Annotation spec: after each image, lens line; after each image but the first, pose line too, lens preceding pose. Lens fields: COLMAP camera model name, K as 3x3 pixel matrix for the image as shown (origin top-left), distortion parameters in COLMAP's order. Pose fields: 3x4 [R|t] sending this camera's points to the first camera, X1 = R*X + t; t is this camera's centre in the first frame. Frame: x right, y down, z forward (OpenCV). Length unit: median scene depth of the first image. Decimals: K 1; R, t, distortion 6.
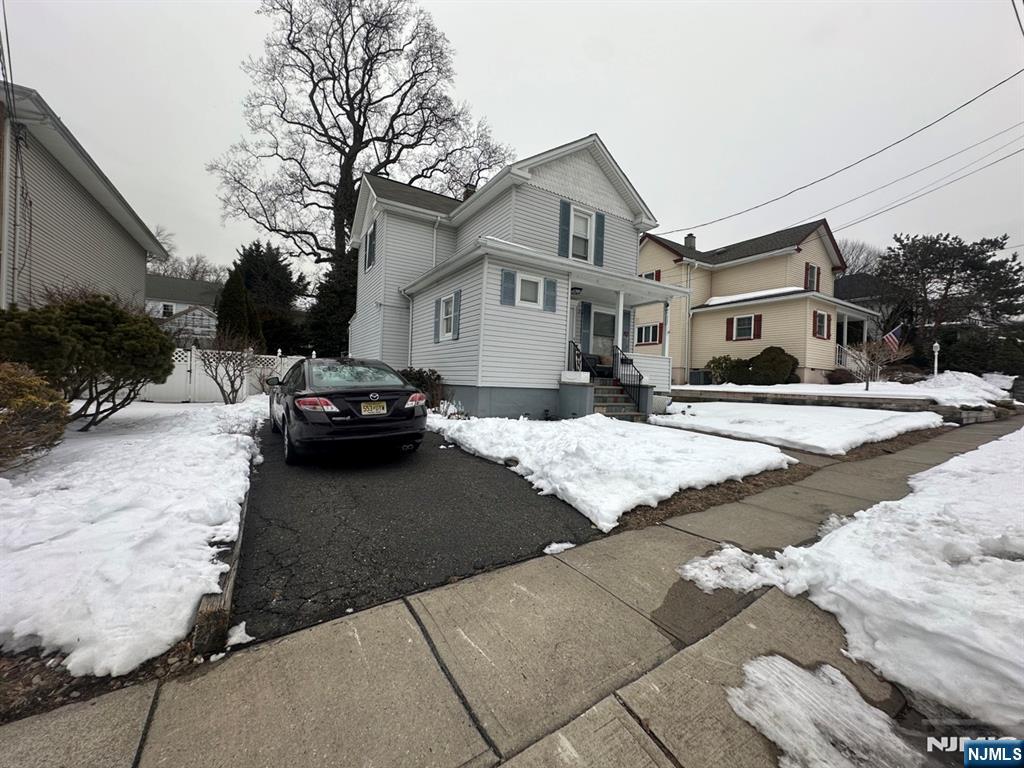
lens RADIAL K [[405.9, 0, 513.1], [0, 405.9, 382.5], [0, 0, 1]] dist [-0.003204, 0.000301]
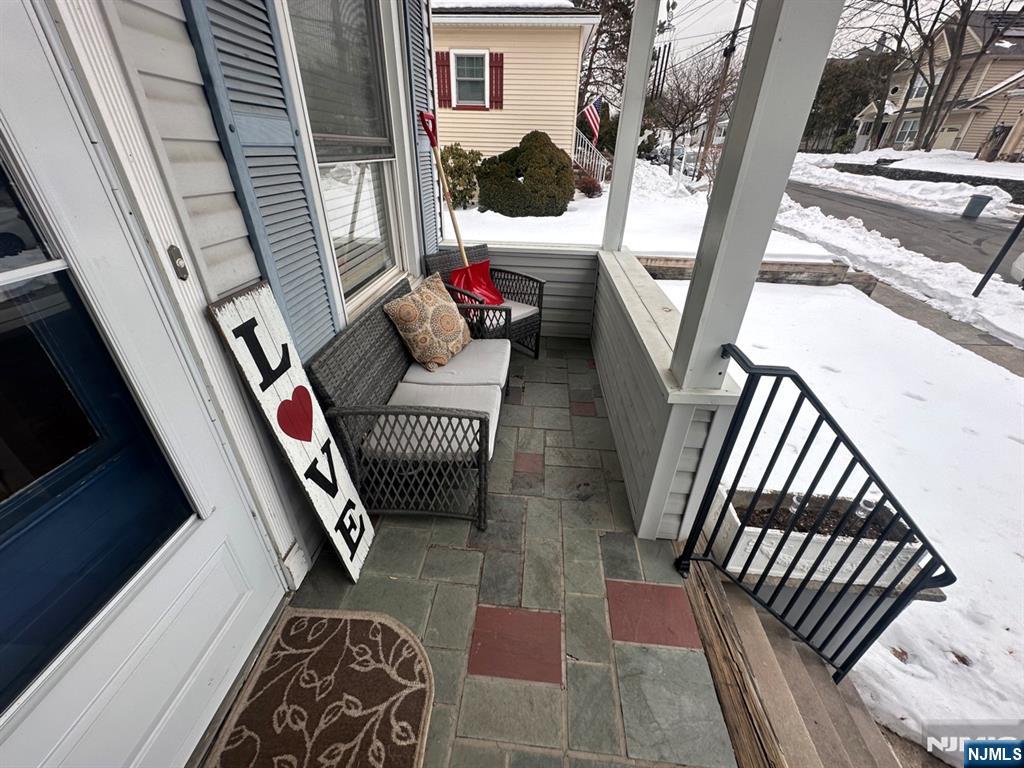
lens RADIAL K [[405.9, 0, 513.2], [0, 405.9, 384.3], [0, 0, 1]] dist [-0.003204, 0.000301]
pose [[0.592537, -0.428788, 0.681939, 0.122770], [0.000416, 0.846720, 0.532038, -0.123962], [-0.805543, -0.314969, 0.501891, 0.869121]]
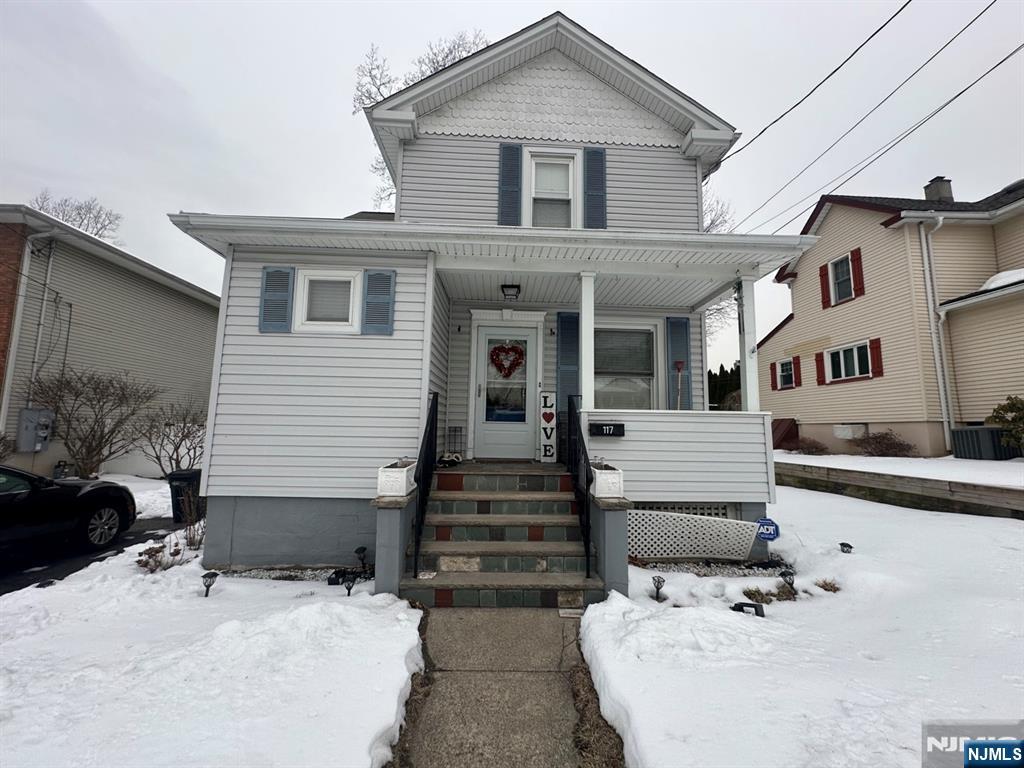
lens RADIAL K [[405.9, 0, 512.2], [0, 405.9, 383.4], [0, 0, 1]] dist [-0.003204, 0.000301]
pose [[0.868276, -0.078504, -0.489830, 0.358322], [0.014181, 0.990924, -0.133677, -0.039776], [0.495878, 0.109122, 0.861509, 0.519082]]
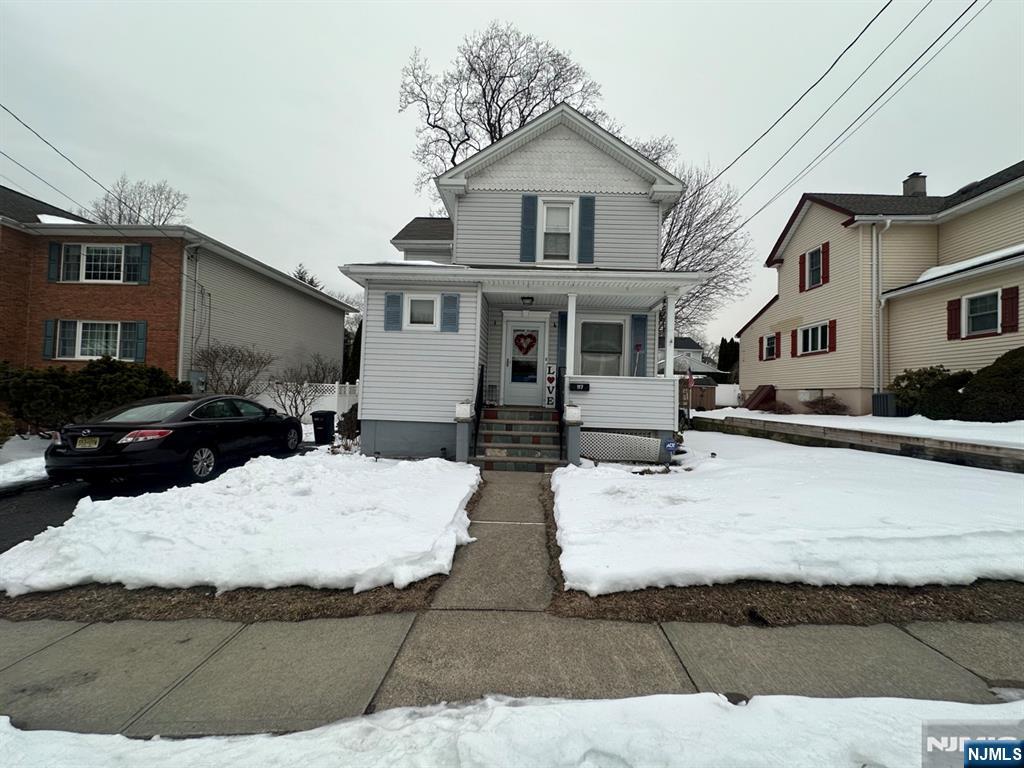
lens RADIAL K [[405.9, 0, 512.1], [0, 405.9, 382.8], [0, 0, 1]] dist [-0.003204, 0.000301]
pose [[0.829402, -0.025337, -0.558077, 0.520891], [-0.002086, 0.998824, -0.048447, -0.021324], [0.558648, 0.041346, 0.828374, 0.288399]]
